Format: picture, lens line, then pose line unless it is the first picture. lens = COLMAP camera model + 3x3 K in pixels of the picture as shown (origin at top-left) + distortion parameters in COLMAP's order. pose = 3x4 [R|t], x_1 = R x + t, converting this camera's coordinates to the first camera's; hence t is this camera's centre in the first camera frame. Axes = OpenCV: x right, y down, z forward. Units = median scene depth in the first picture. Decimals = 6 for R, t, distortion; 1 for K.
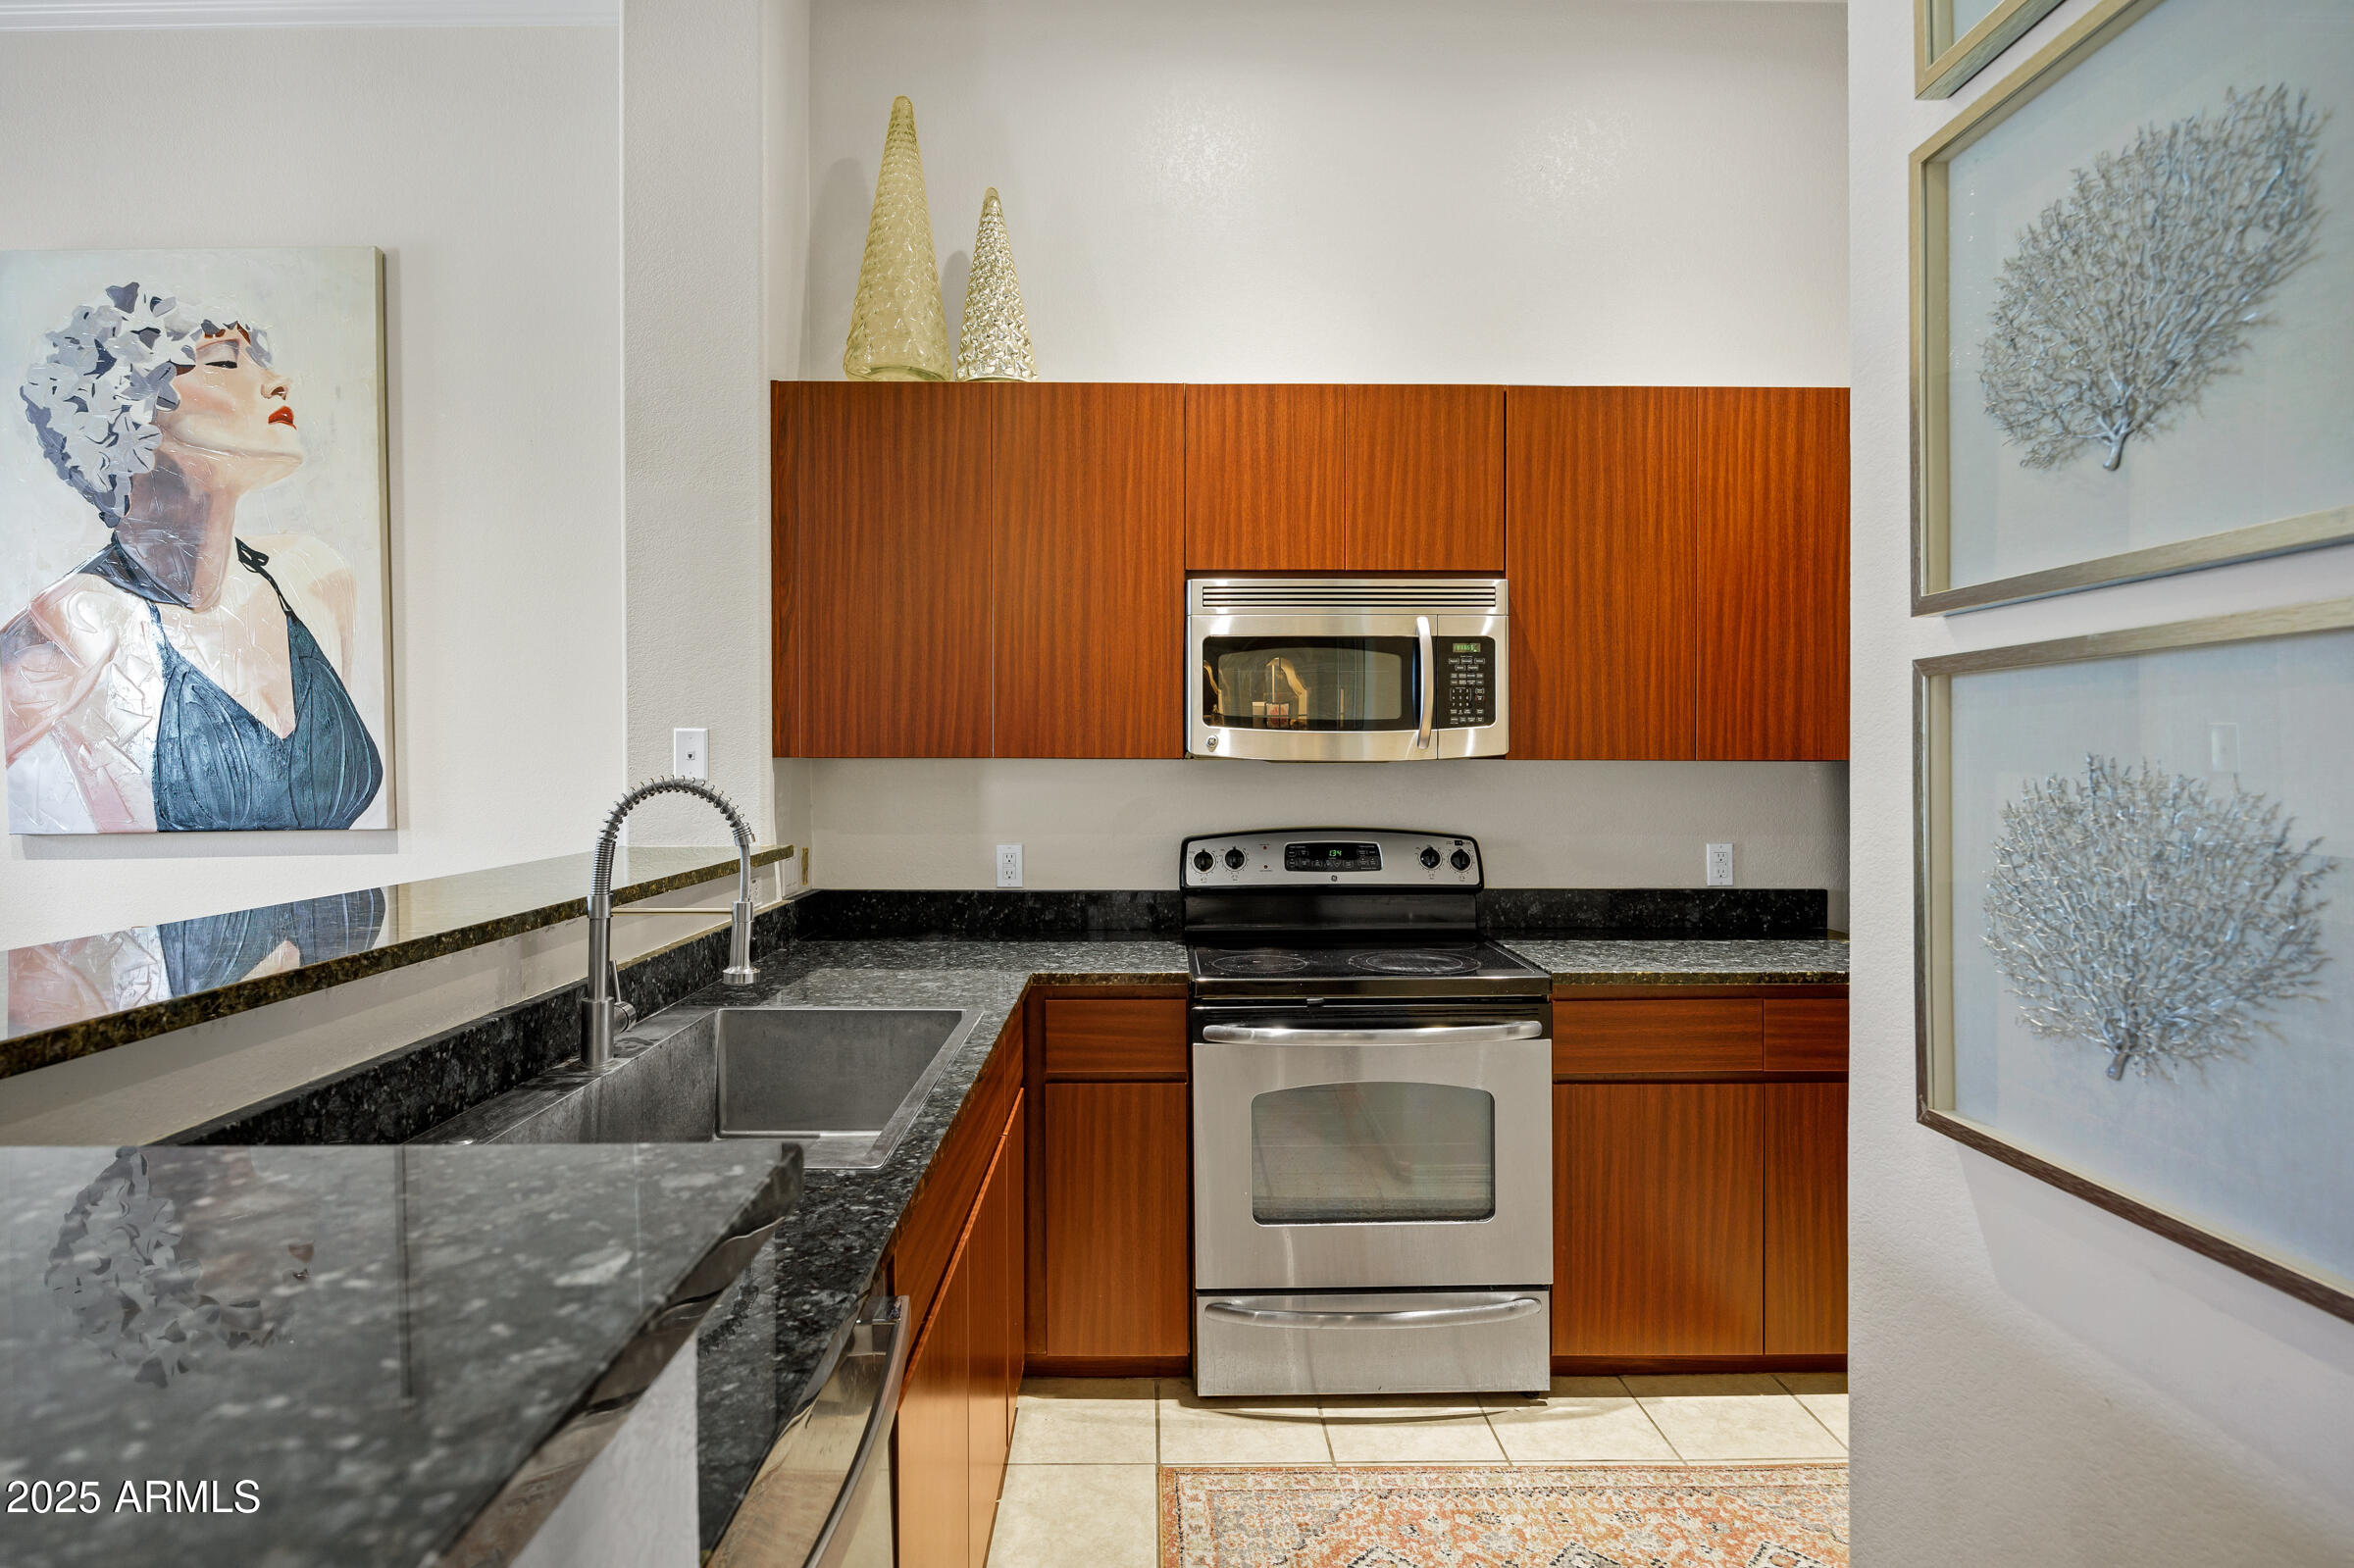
lens RADIAL K [[1252.3, 0, 1161.0], [0, 1252.3, 782.3], [0, 0, 1]] dist [-0.005372, -0.001351]
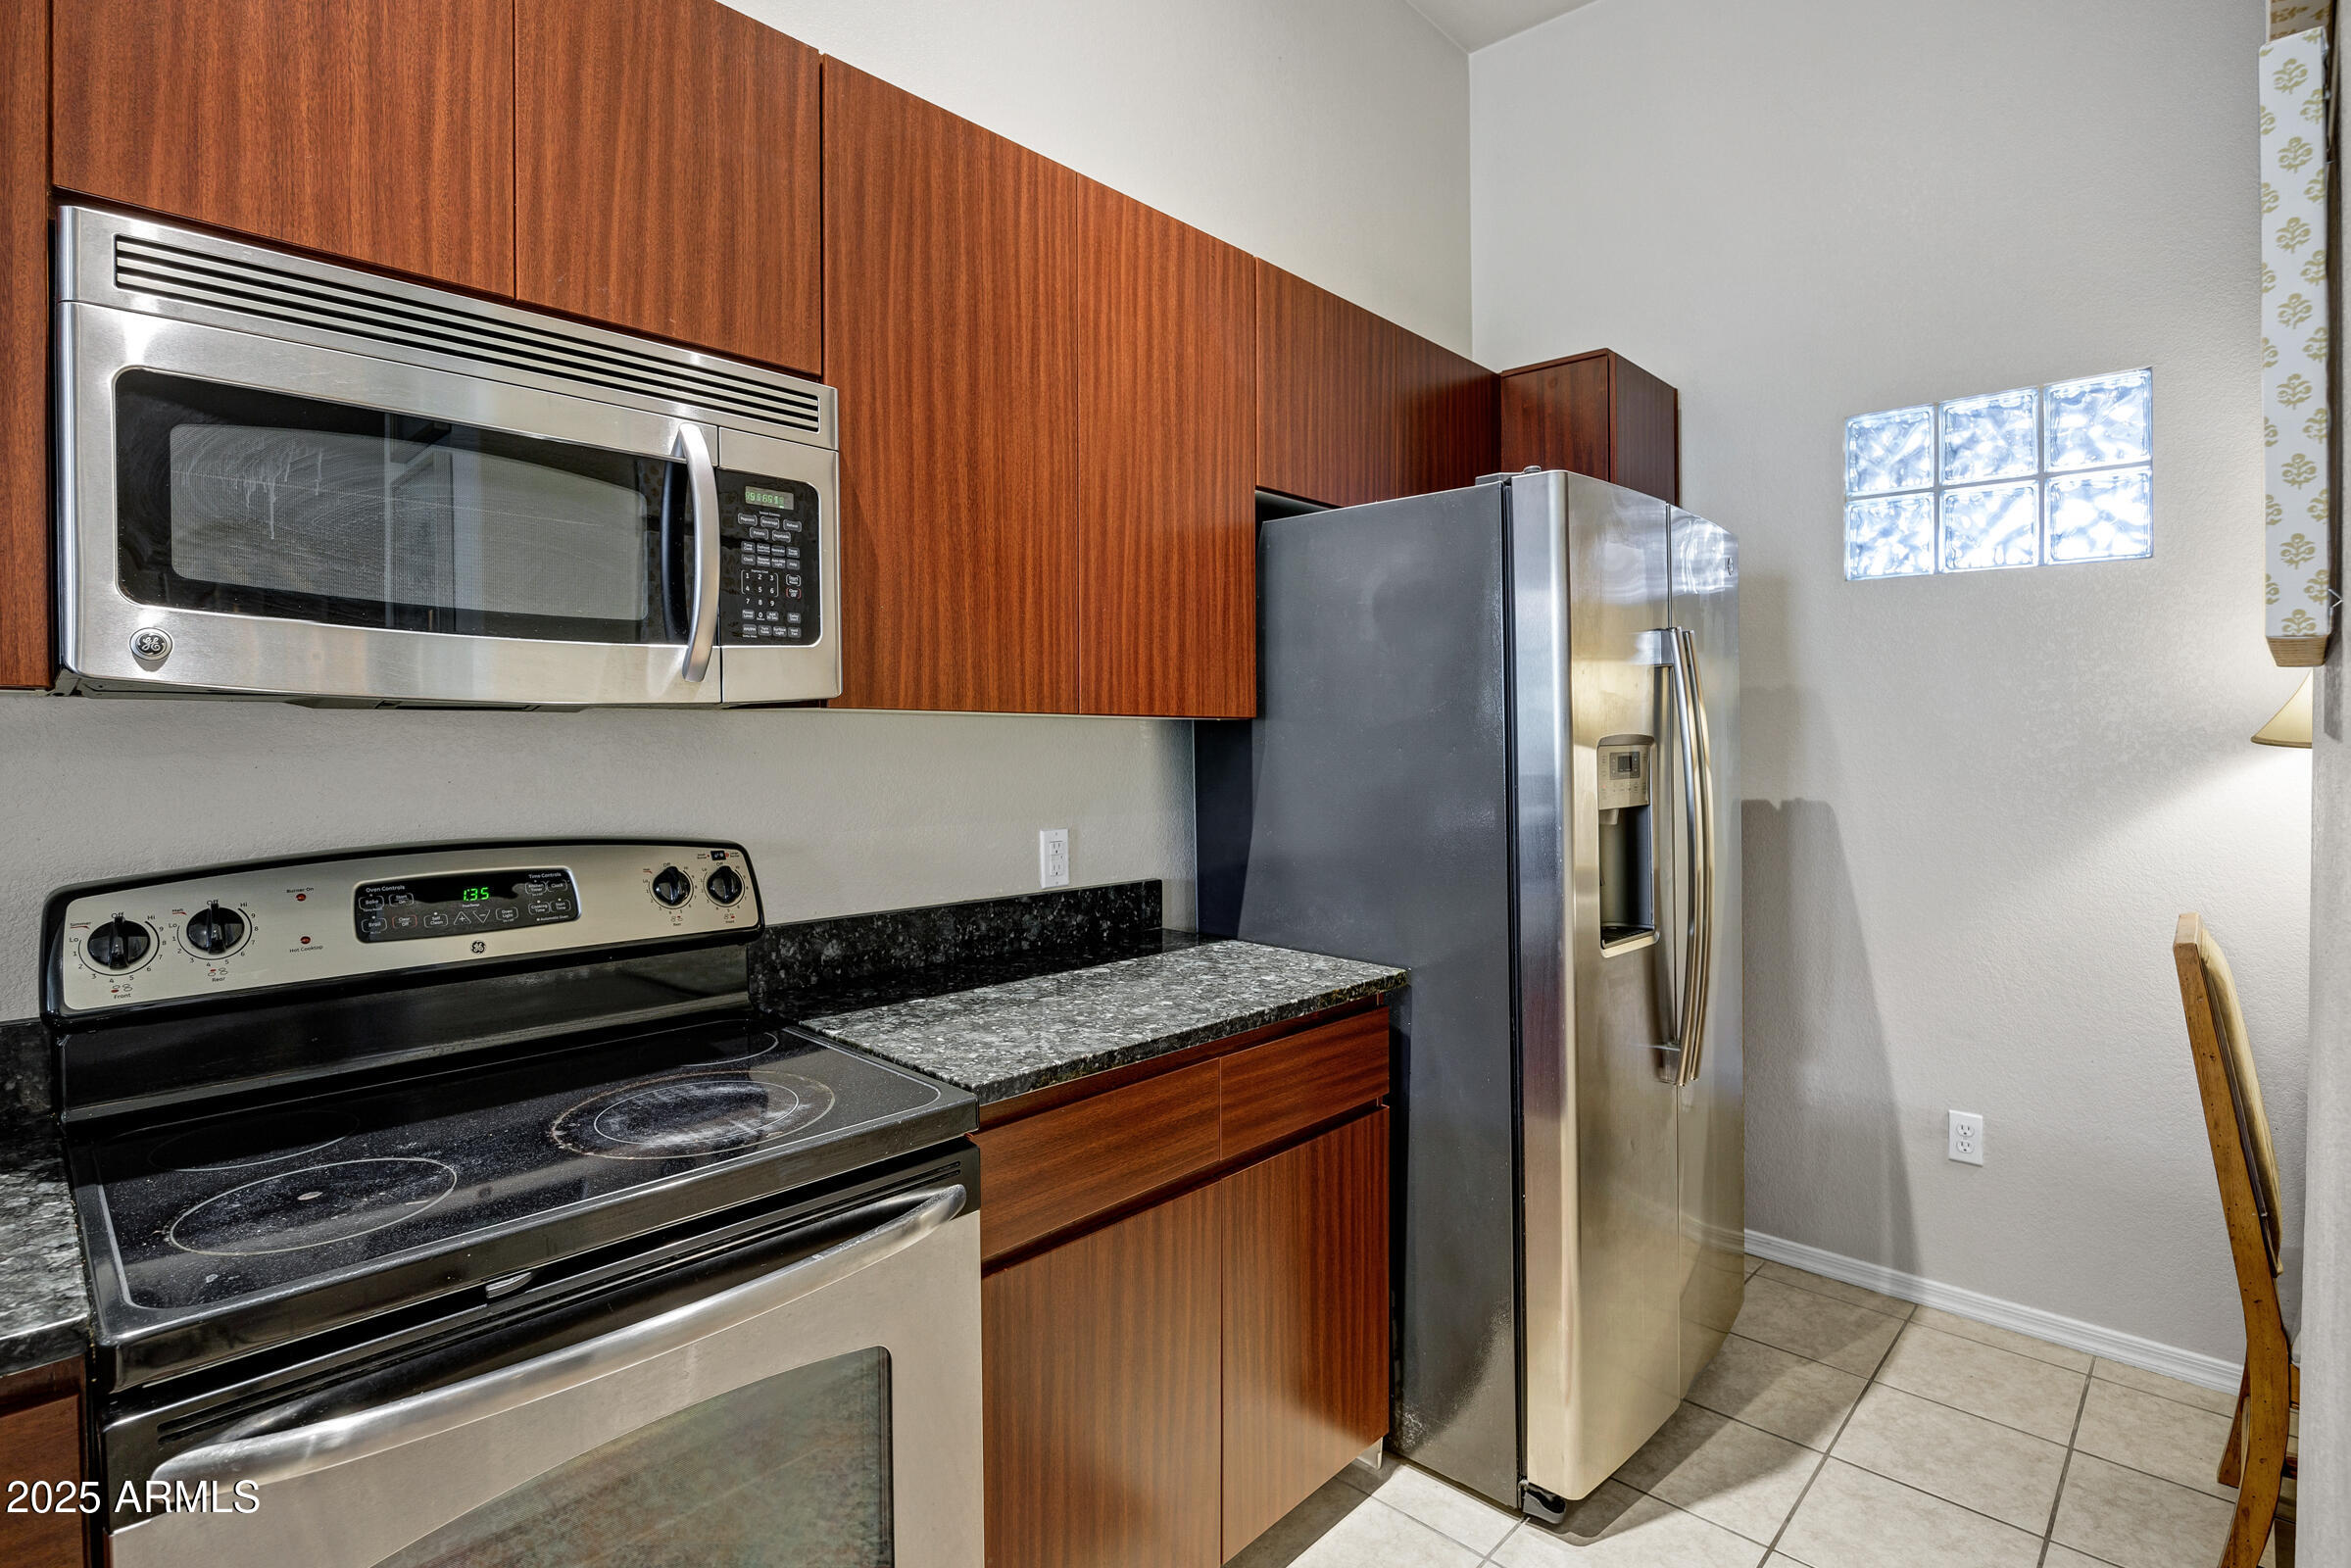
lens RADIAL K [[1138.1, 0, 1164.1], [0, 1138.1, 760.7], [0, 0, 1]] dist [-0.012833, -0.000460]
pose [[0.692044, -0.013702, 0.721725, 0.005895], [0.014515, 0.999882, 0.005065, 0.005955], [-0.721709, 0.006970, 0.692161, 0.529041]]
